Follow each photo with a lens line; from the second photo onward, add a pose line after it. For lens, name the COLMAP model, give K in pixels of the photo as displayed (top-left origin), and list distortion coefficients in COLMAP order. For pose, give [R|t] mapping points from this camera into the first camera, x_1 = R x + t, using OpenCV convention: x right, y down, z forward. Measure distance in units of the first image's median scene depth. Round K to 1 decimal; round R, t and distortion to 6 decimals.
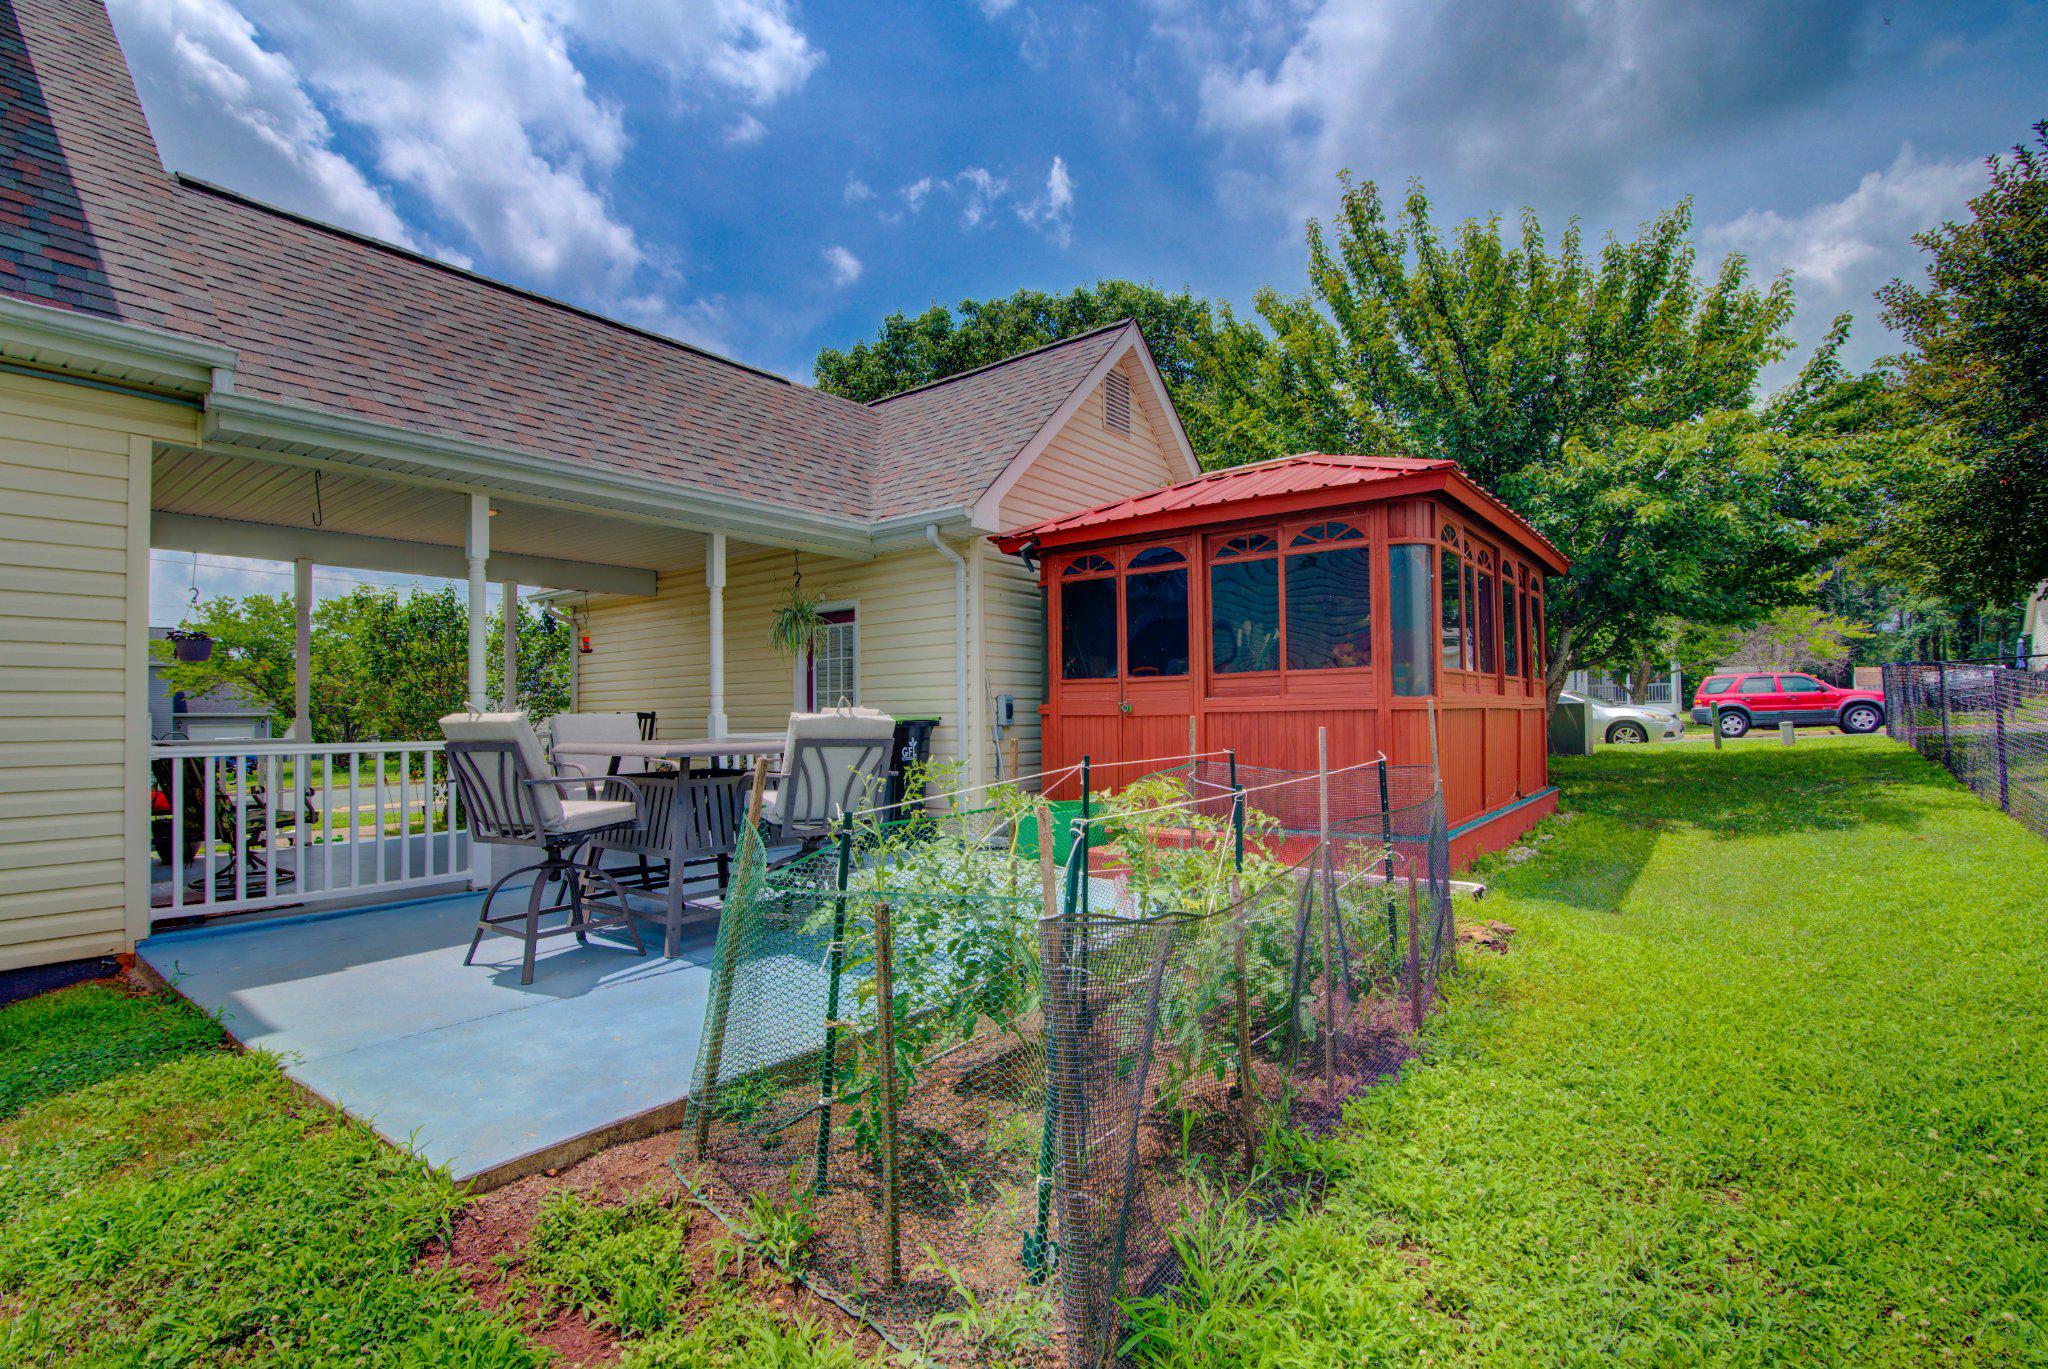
lens RADIAL K [[943.4, 0, 1032.4], [0, 943.4, 694.5], [0, 0, 1]] dist [-0.021674, 0.000666]
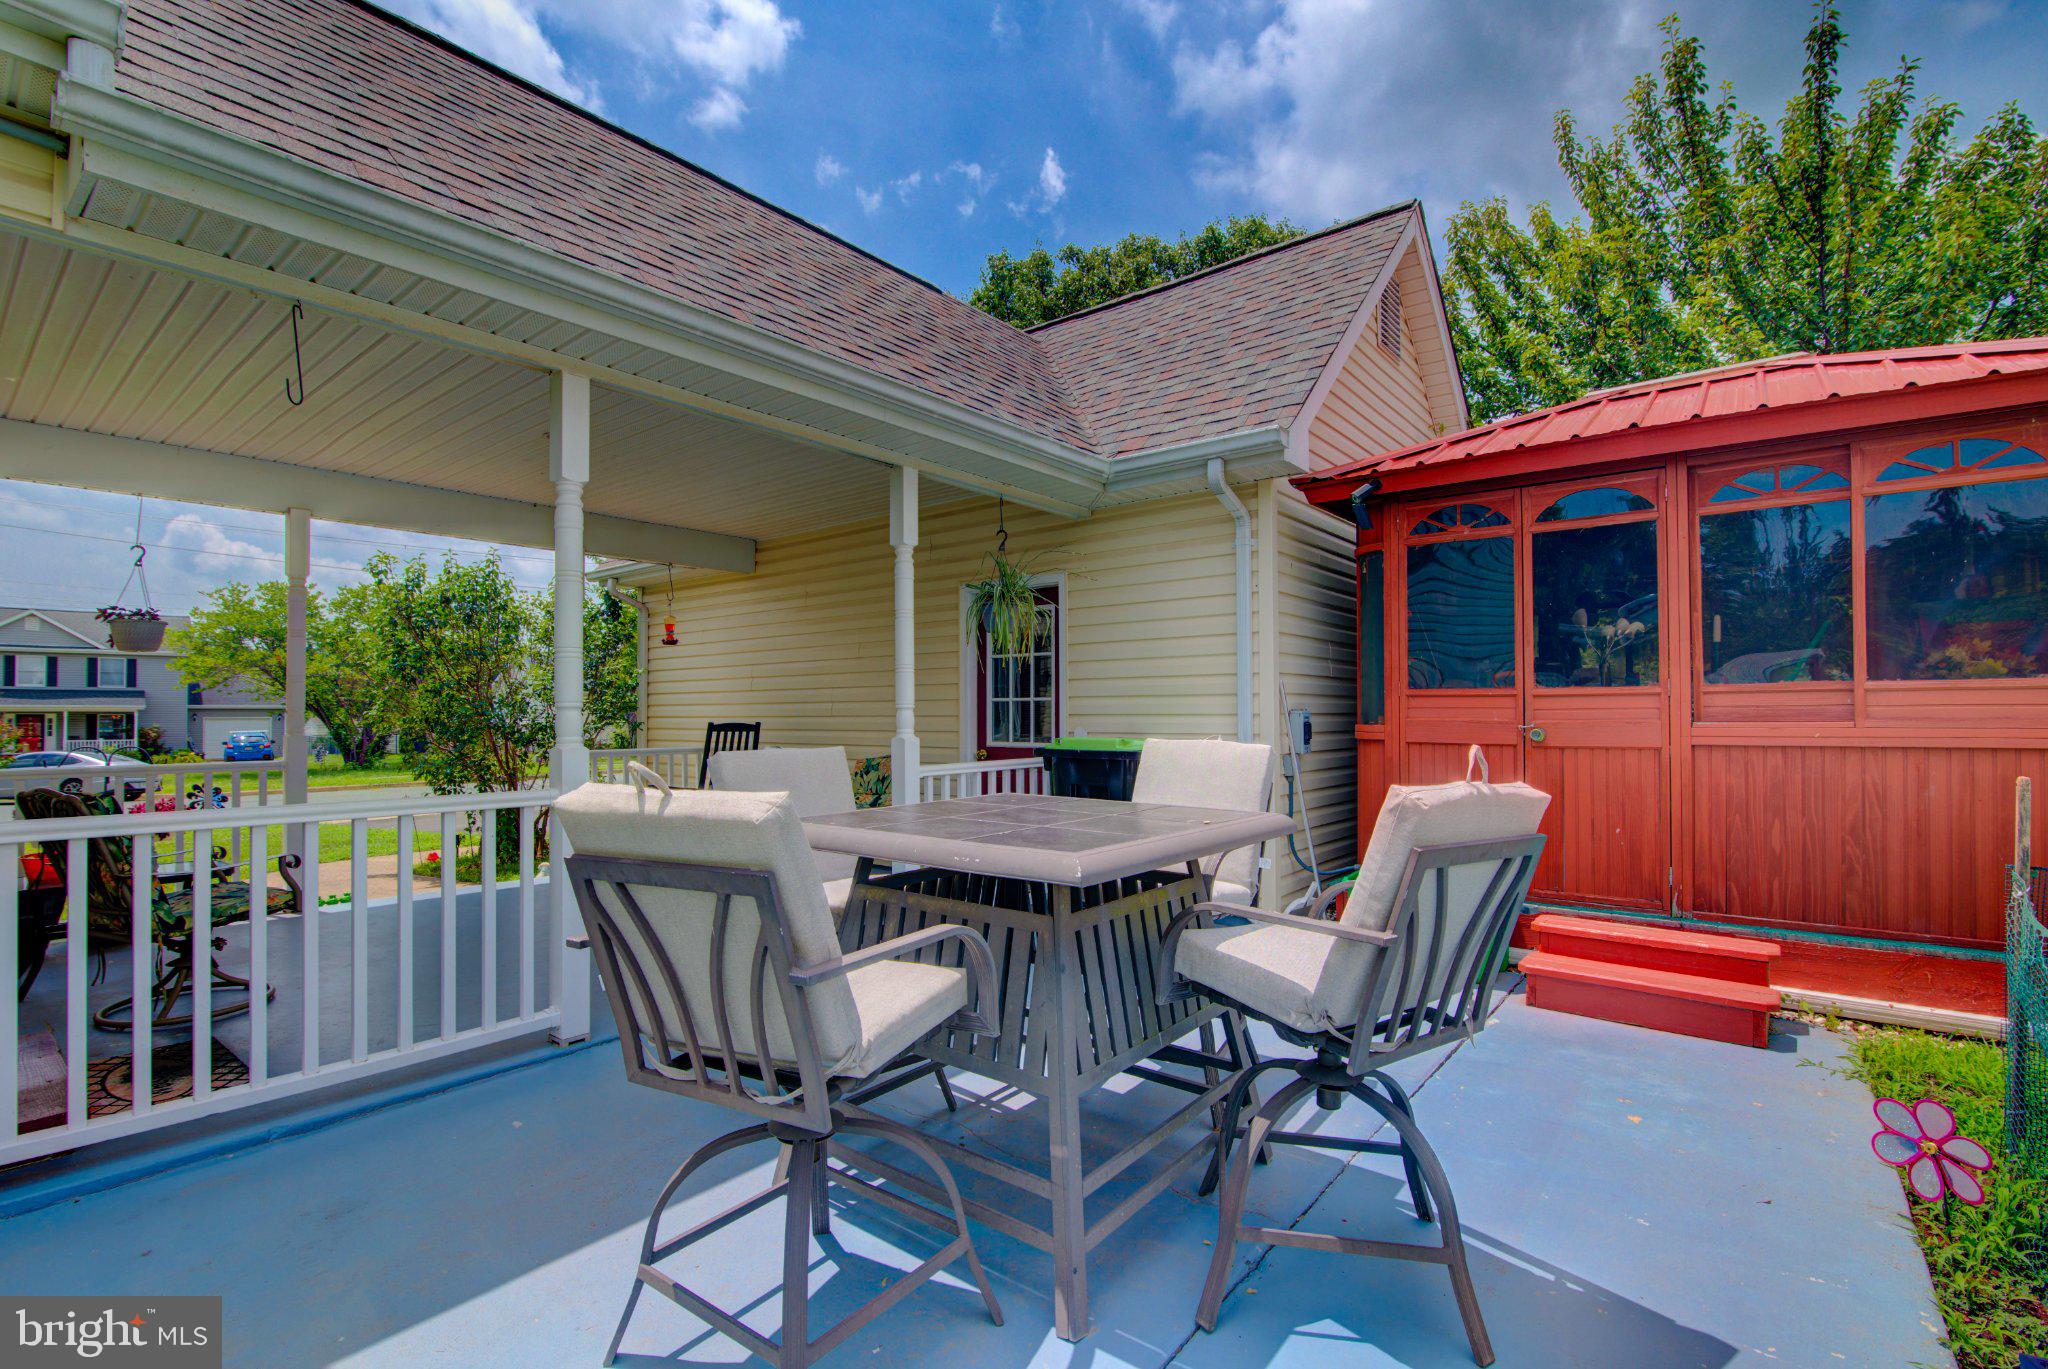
lens RADIAL K [[943.4, 0, 1032.4], [0, 943.4, 694.5], [0, 0, 1]] dist [-0.021674, 0.000666]
pose [[0.999852, 0.008515, -0.014952, -0.188055], [-0.008457, 0.999957, 0.003894, -0.010085], [0.014984, -0.003766, 0.999881, 0.265802]]
